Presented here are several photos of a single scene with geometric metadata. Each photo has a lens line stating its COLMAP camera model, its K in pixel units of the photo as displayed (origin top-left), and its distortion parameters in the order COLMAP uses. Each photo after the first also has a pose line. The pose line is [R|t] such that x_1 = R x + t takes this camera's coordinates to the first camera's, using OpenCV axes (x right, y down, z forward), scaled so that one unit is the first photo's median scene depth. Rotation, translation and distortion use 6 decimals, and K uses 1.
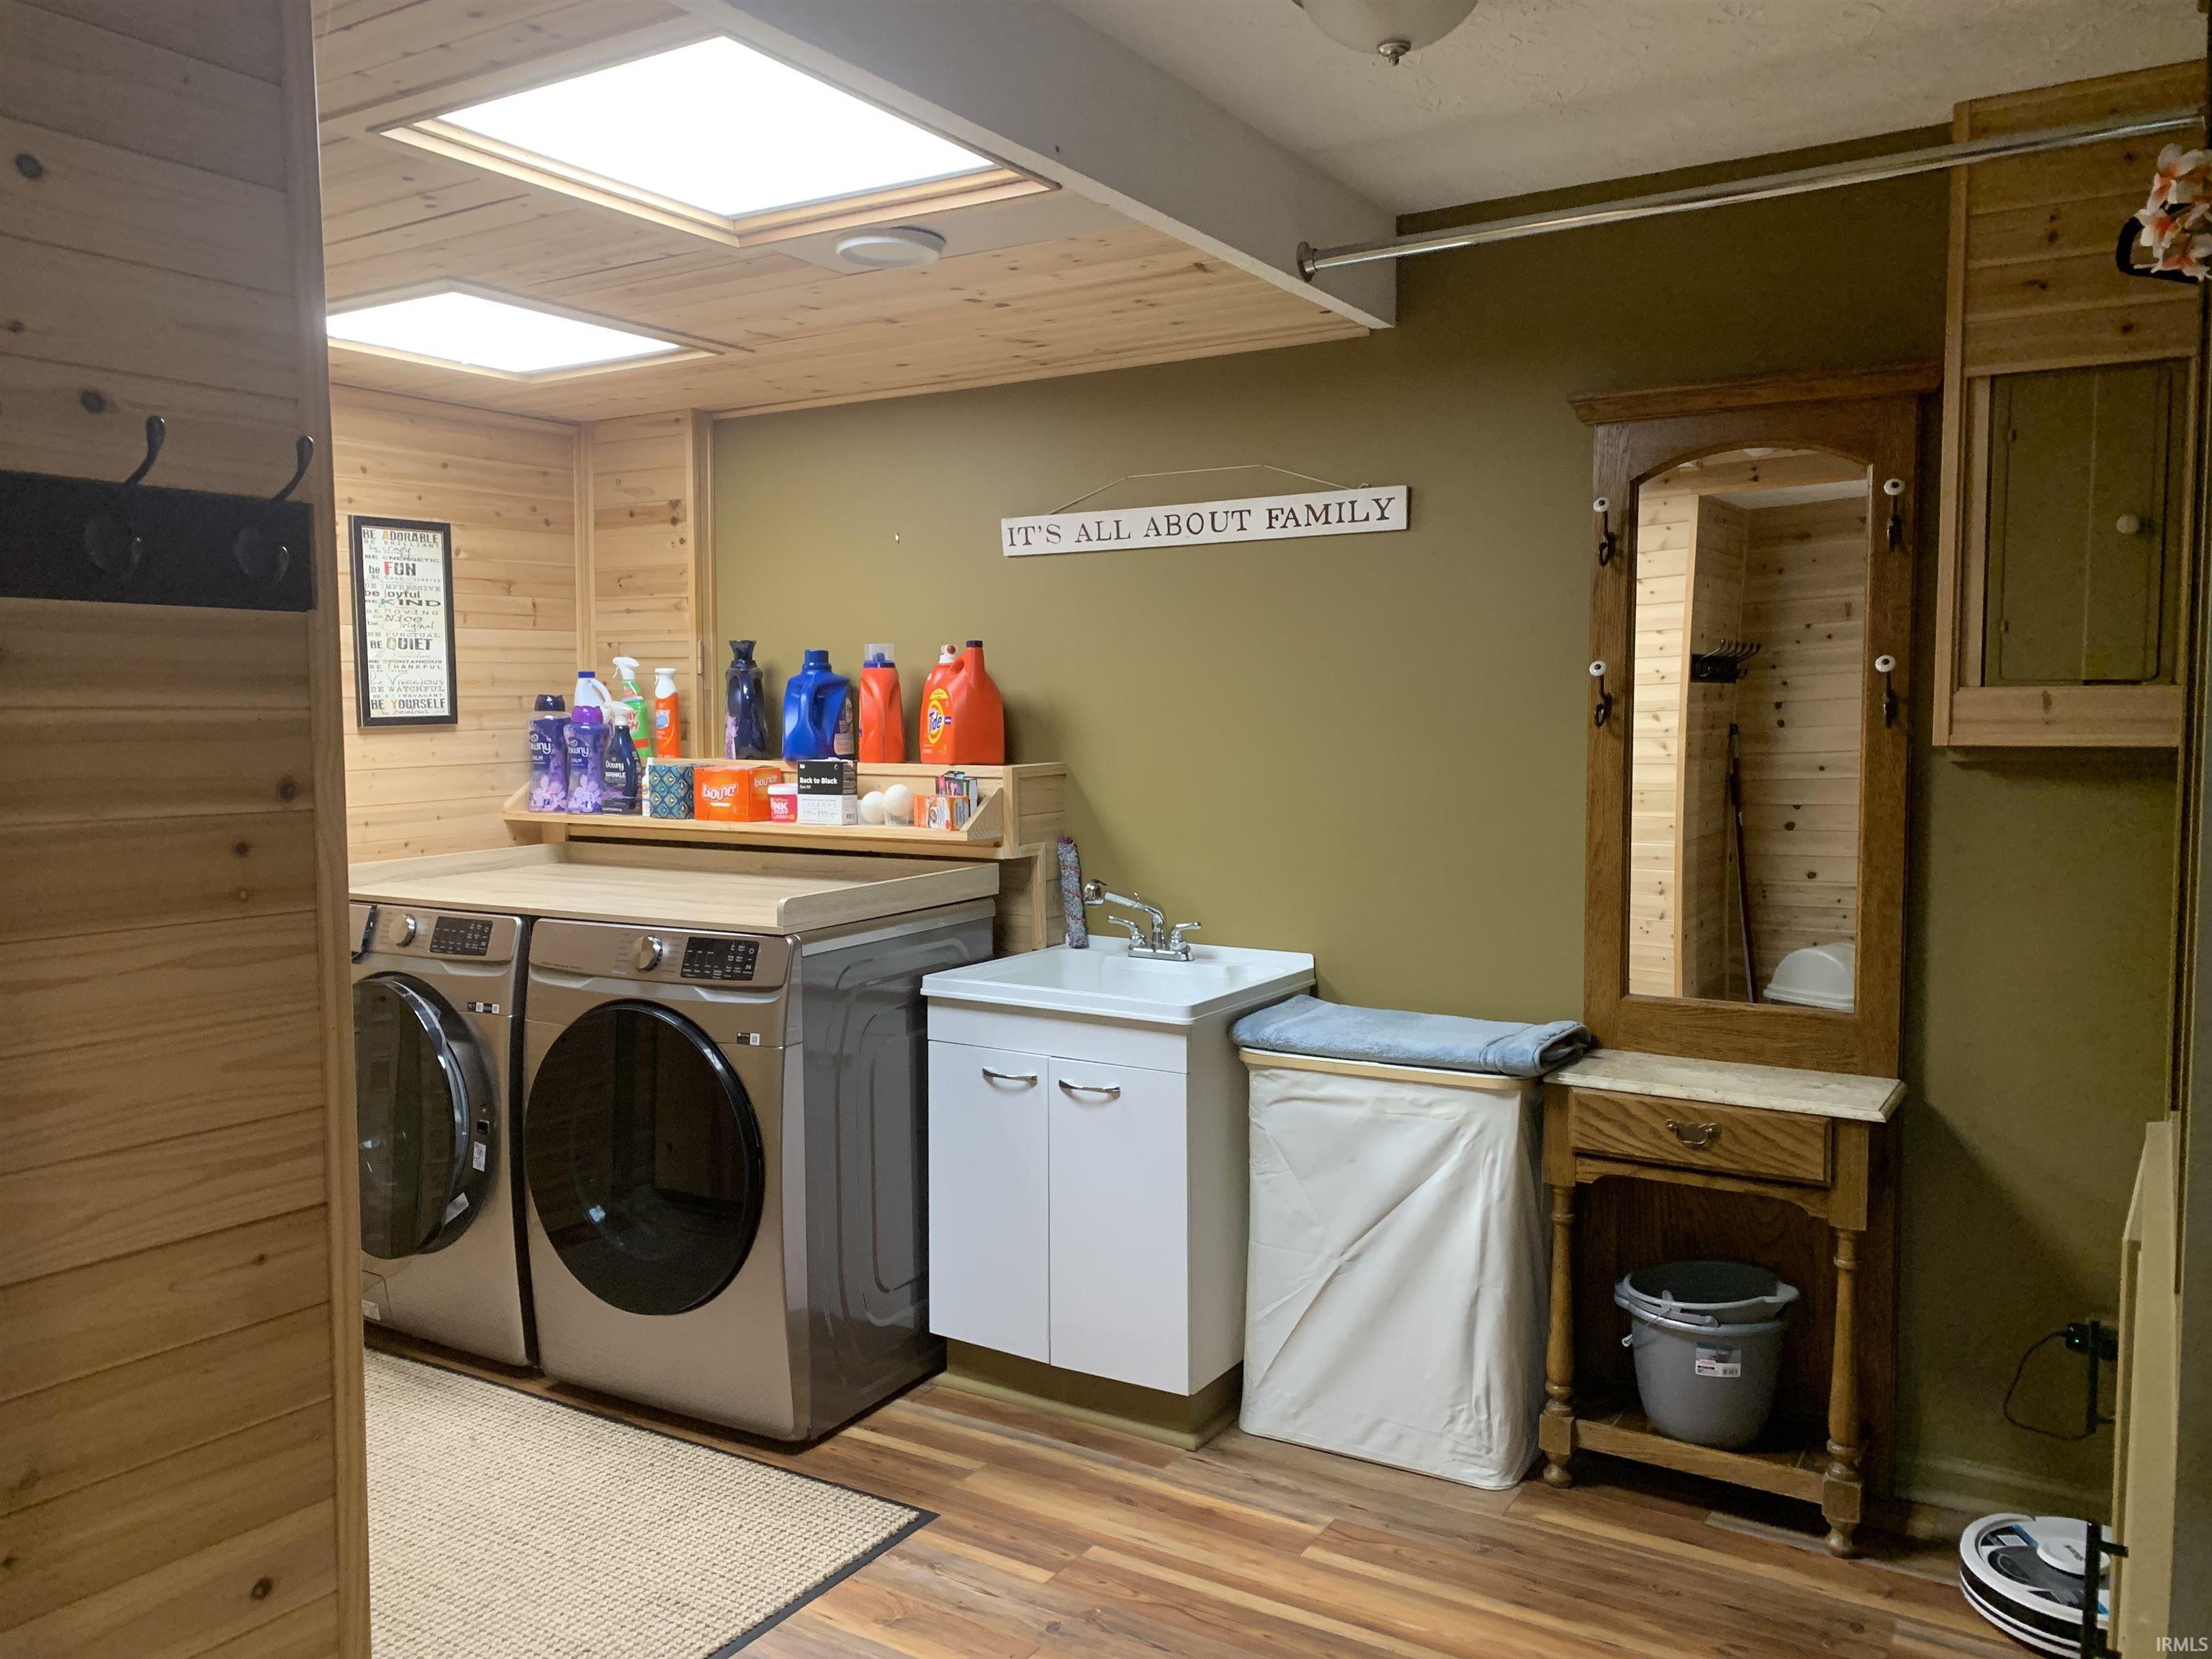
lens RADIAL K [[1664.9, 0, 1105.7], [0, 1664.9, 834.3], [0, 0, 1]] dist [0.029626, -0.034101]
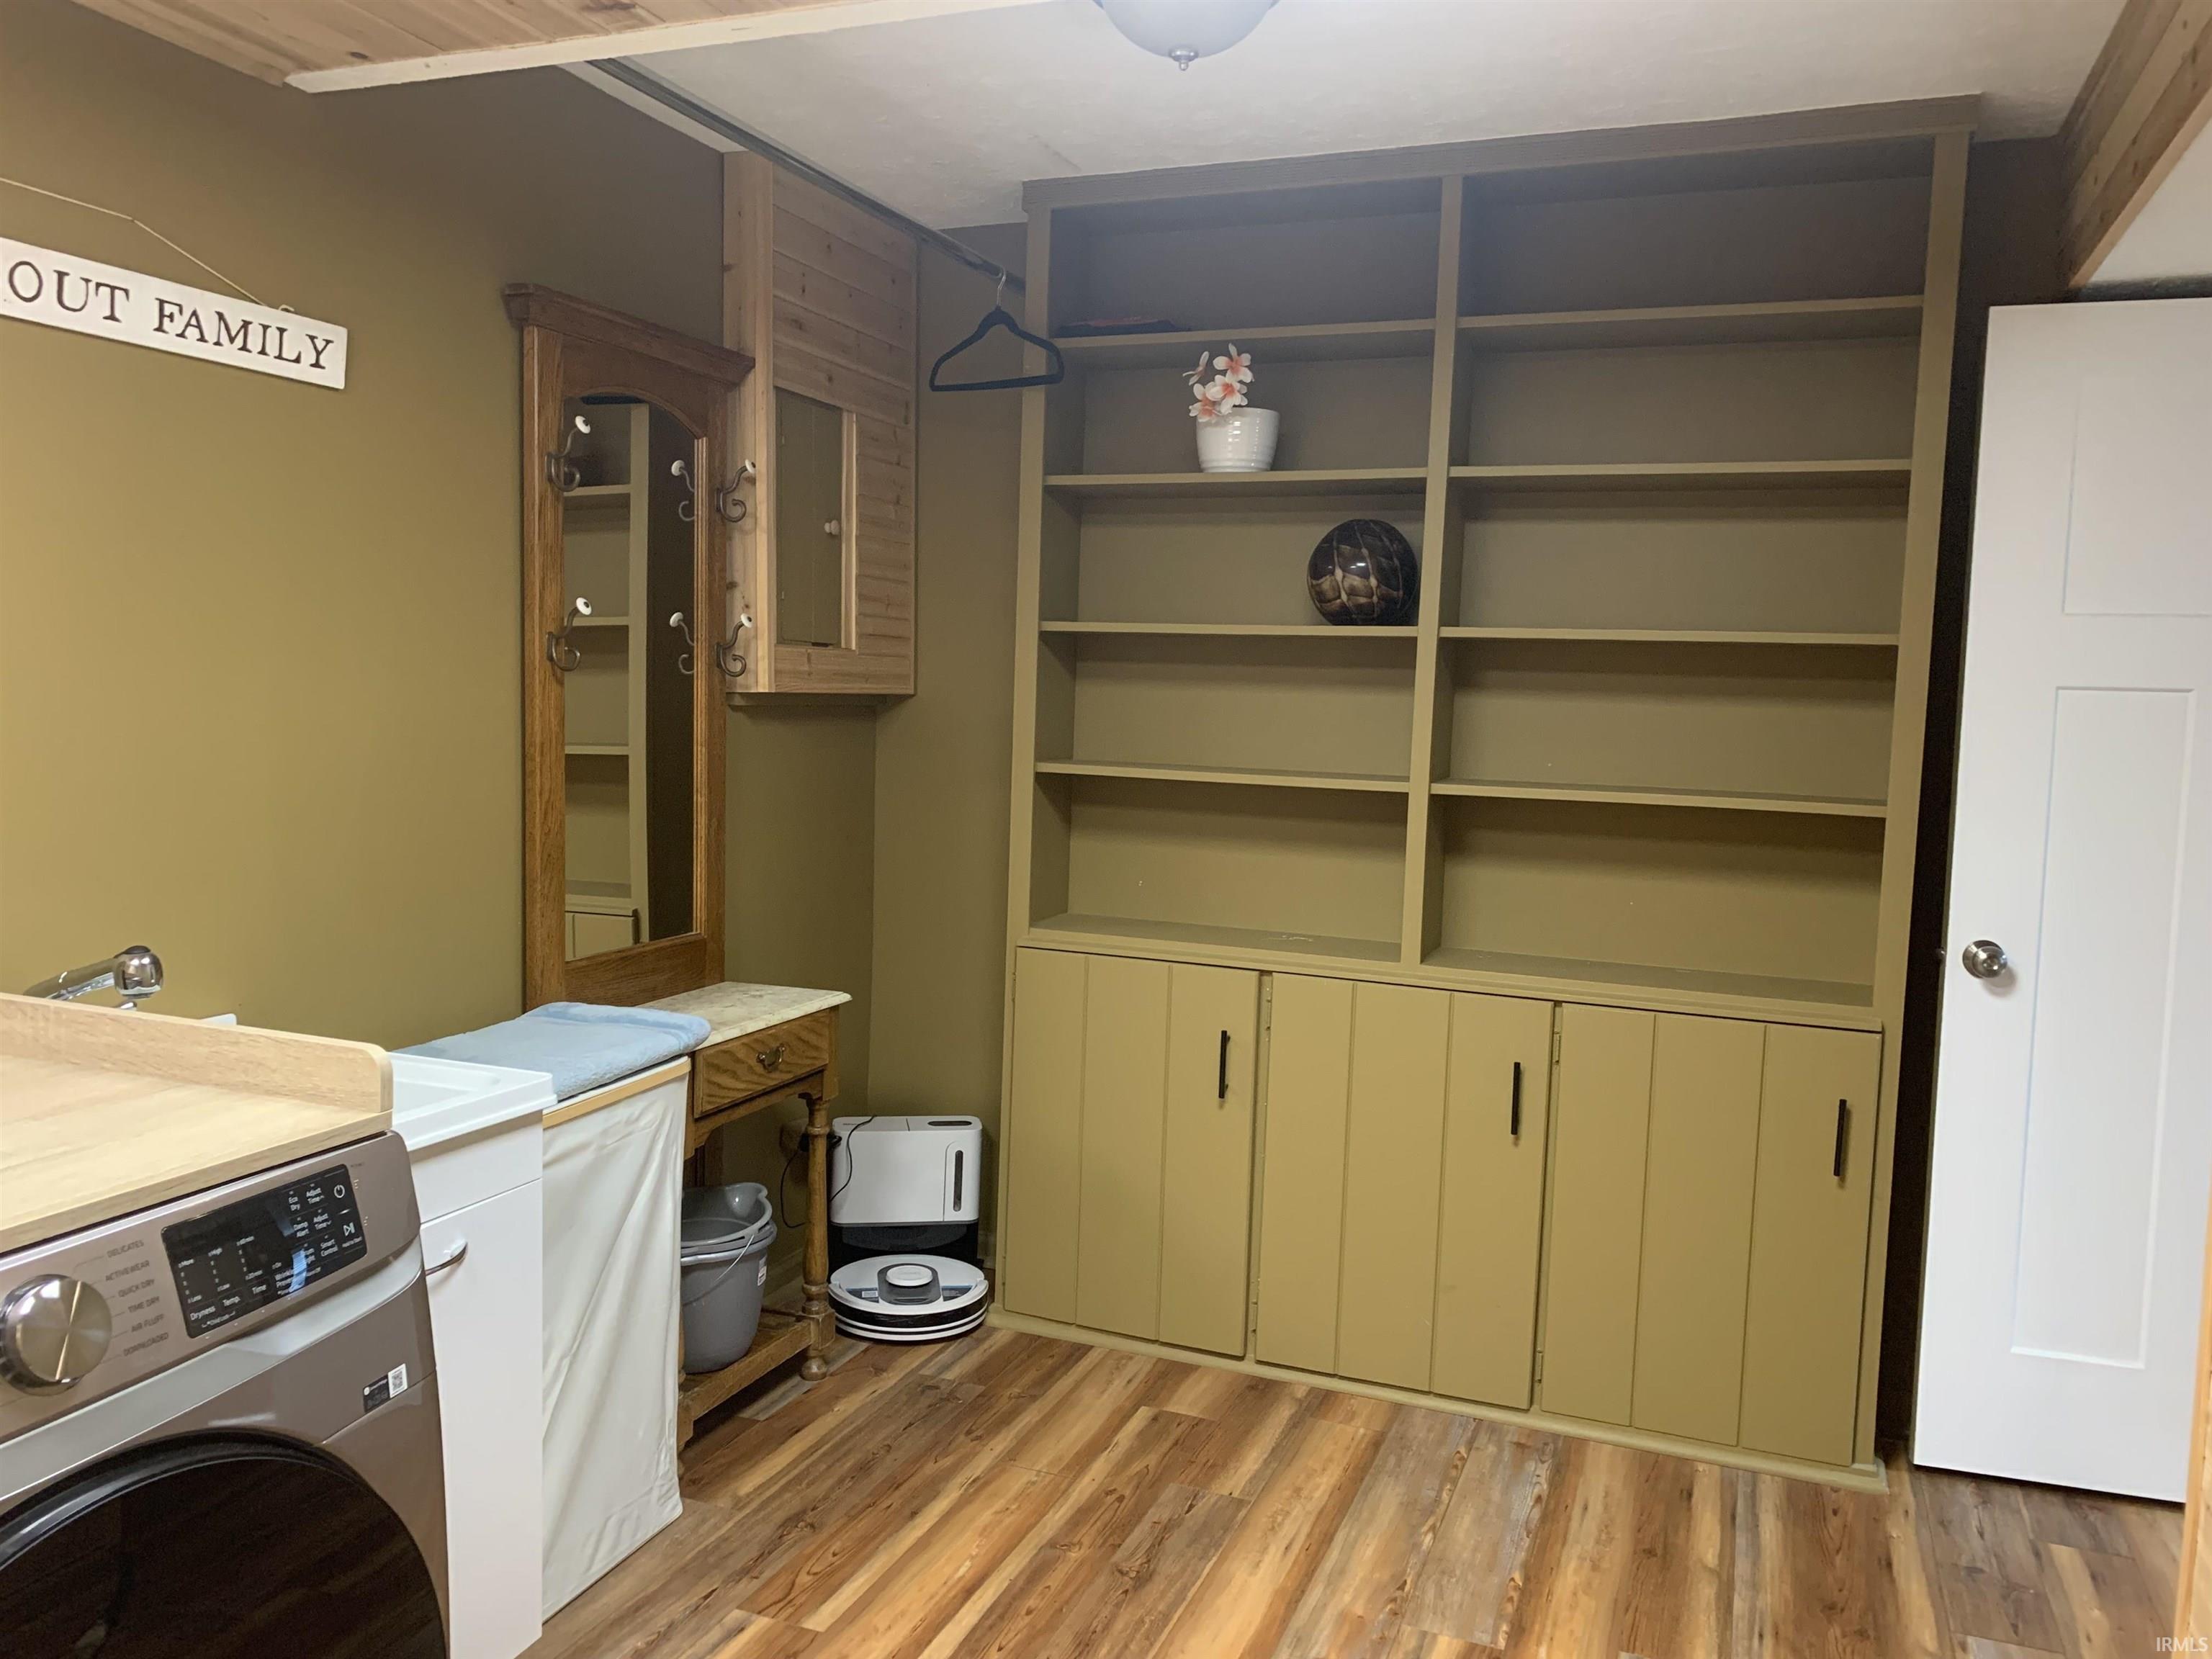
lens RADIAL K [[1664.9, 0, 1104.4], [0, 1664.9, 817.5], [0, 0, 1]] dist [0.029626, -0.034101]
pose [[-0.172456, -0.078526, 0.981882, -0.660544], [0.043511, 0.995237, 0.087236, -0.052455], [-0.984056, 0.057768, -0.168218, 0.889620]]
